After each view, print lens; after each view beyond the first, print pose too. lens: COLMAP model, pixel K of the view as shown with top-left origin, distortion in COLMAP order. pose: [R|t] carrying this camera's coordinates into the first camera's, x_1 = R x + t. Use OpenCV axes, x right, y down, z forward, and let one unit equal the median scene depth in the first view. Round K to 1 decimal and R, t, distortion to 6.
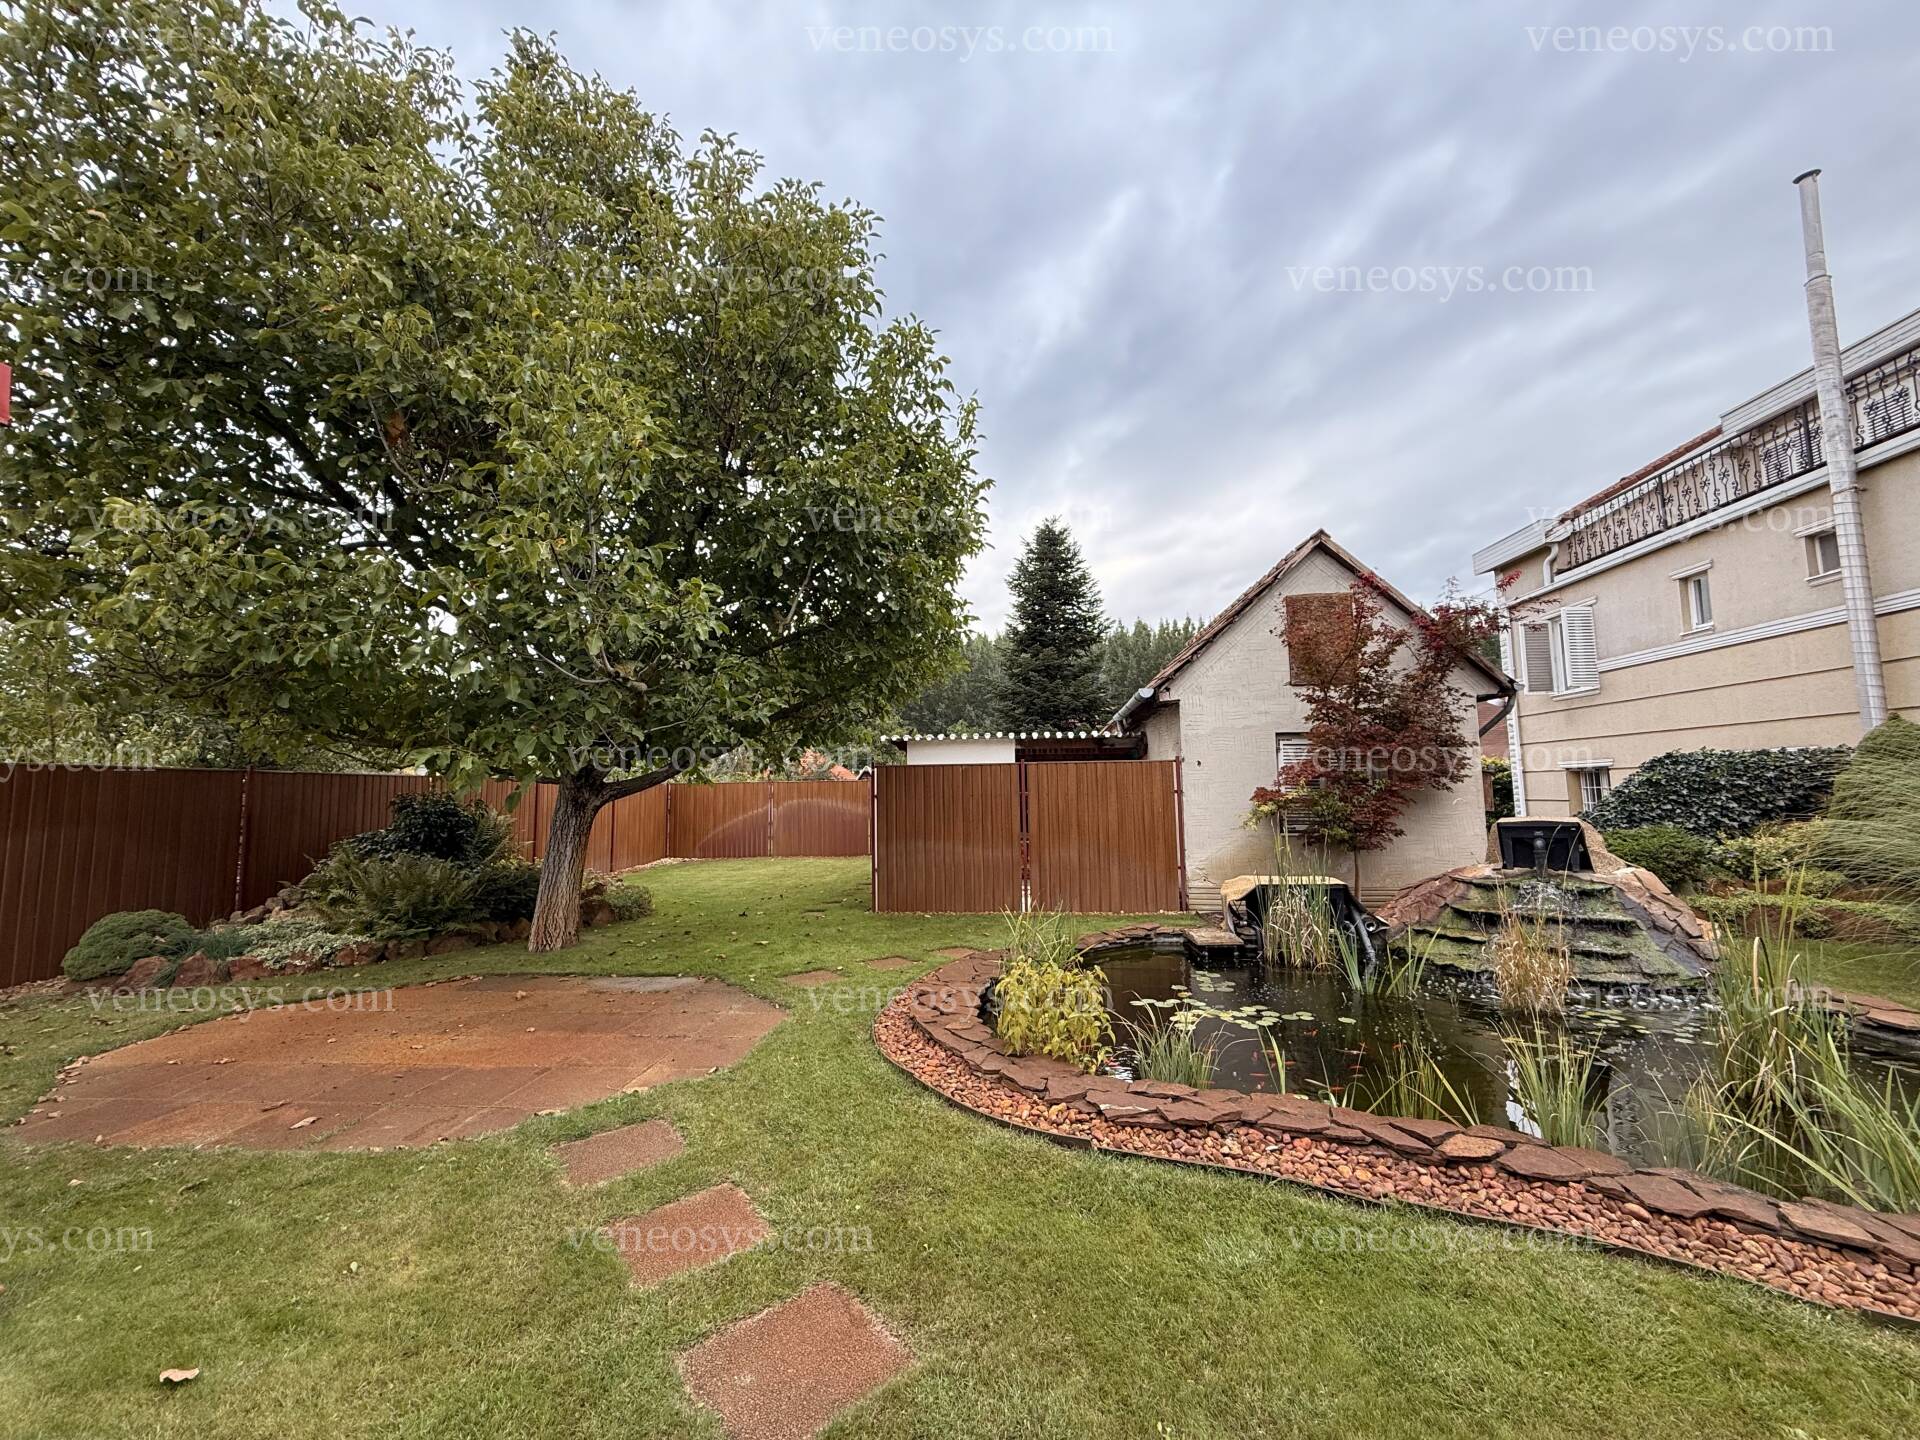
lens RADIAL K [[770.2, 0, 954.0], [0, 770.2, 717.9], [0, 0, 1]] dist [-0.000245, 0.000262]
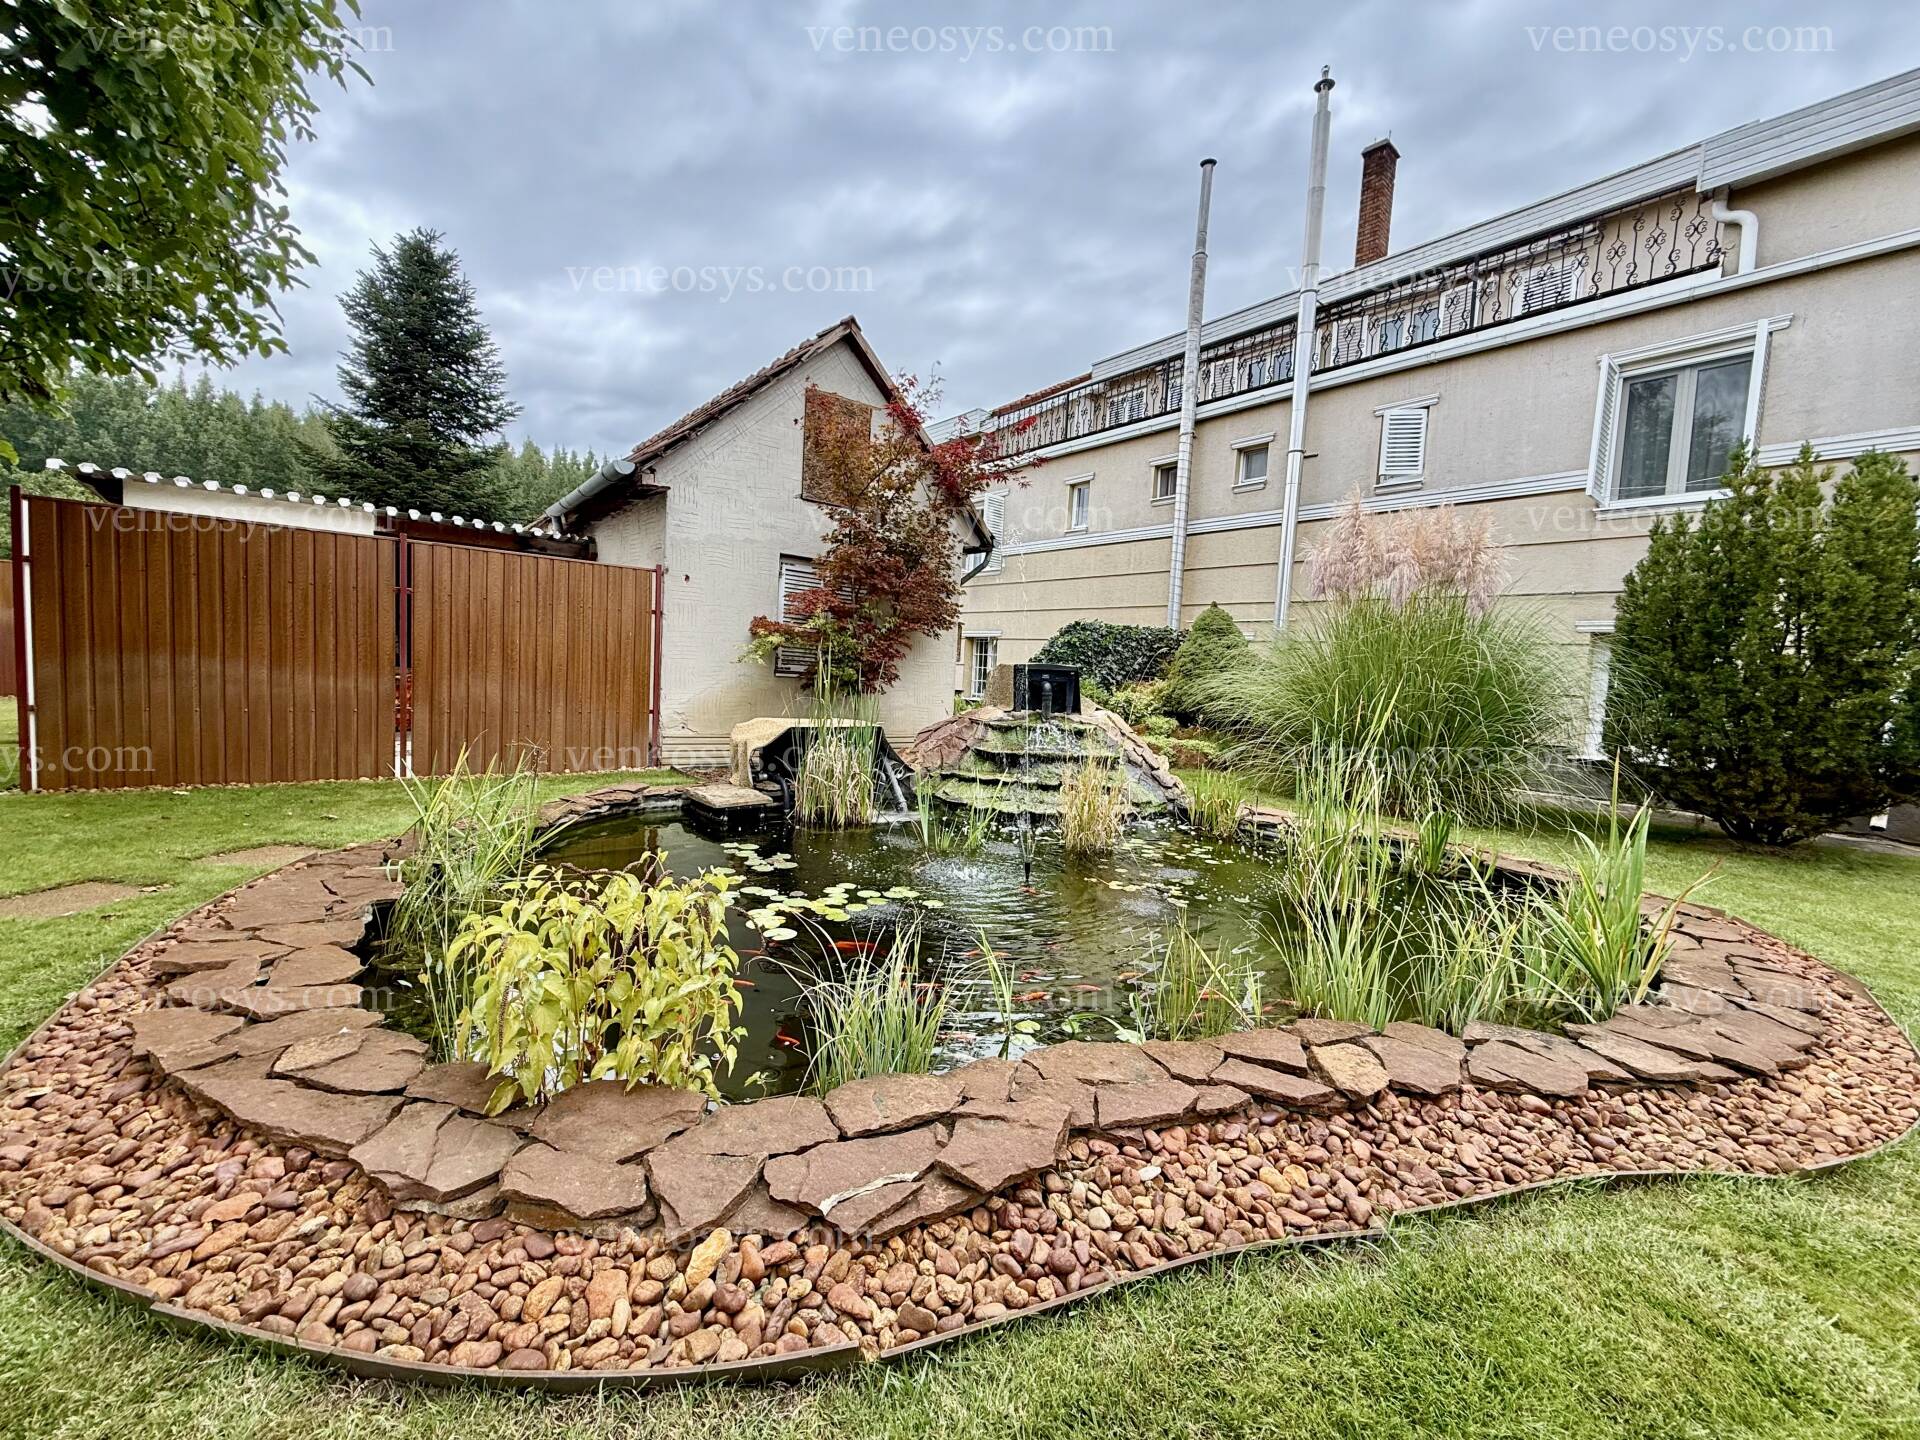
lens RADIAL K [[770.2, 0, 968.8], [0, 770.2, 719.1], [0, 0, 1]] dist [-0.000245, 0.000262]
pose [[0.717442, 0.006934, 0.696584, -0.014687], [-0.131042, 0.983442, 0.125177, 0.068950], [-0.684182, -0.181089, 0.706471, 0.259055]]
